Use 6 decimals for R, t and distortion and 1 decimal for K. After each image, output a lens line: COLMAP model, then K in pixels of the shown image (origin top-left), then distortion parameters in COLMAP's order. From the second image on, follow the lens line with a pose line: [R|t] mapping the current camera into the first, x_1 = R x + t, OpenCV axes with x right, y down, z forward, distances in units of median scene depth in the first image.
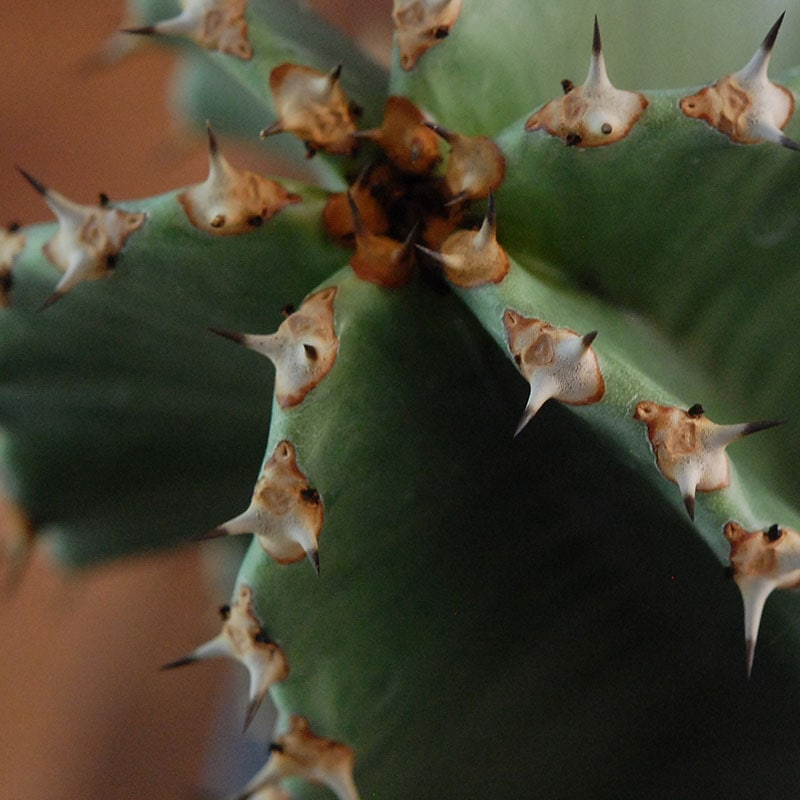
lens RADIAL K [[3699.2, 0, 402.2], [0, 3699.2, 396.4], [0, 0, 1]] dist [-0.026207, 0.000000]
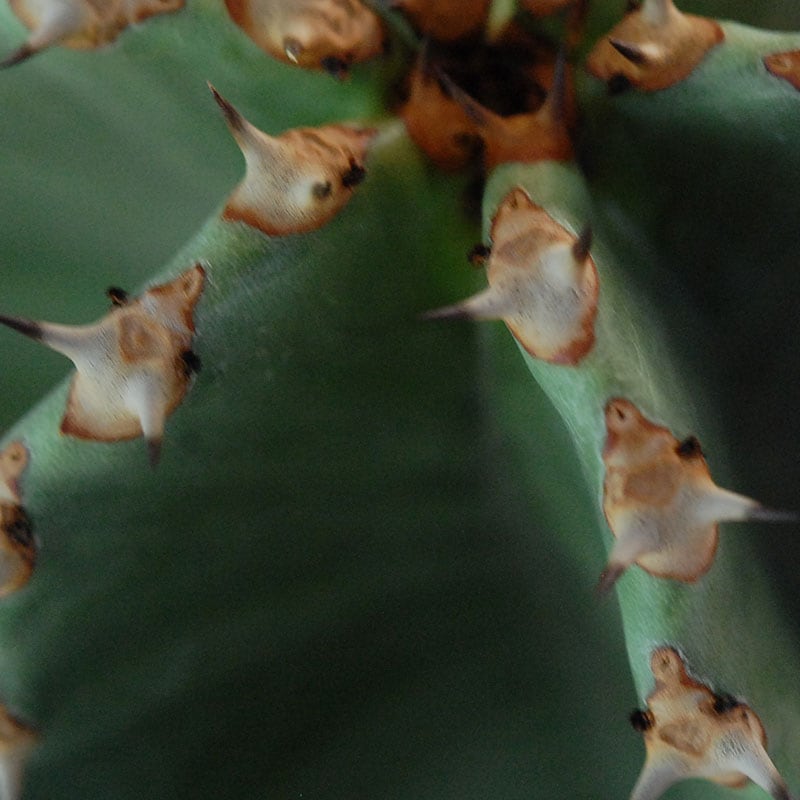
lens RADIAL K [[3699.2, 0, 401.4], [0, 3699.2, 400.5], [0, 0, 1]] dist [-0.026207, 0.000000]
pose [[0.781695, -0.509805, 0.359239, -0.286757], [0.573554, 0.813864, -0.093064, 0.050208], [-0.244927, 0.278791, 0.928594, 0.404826]]
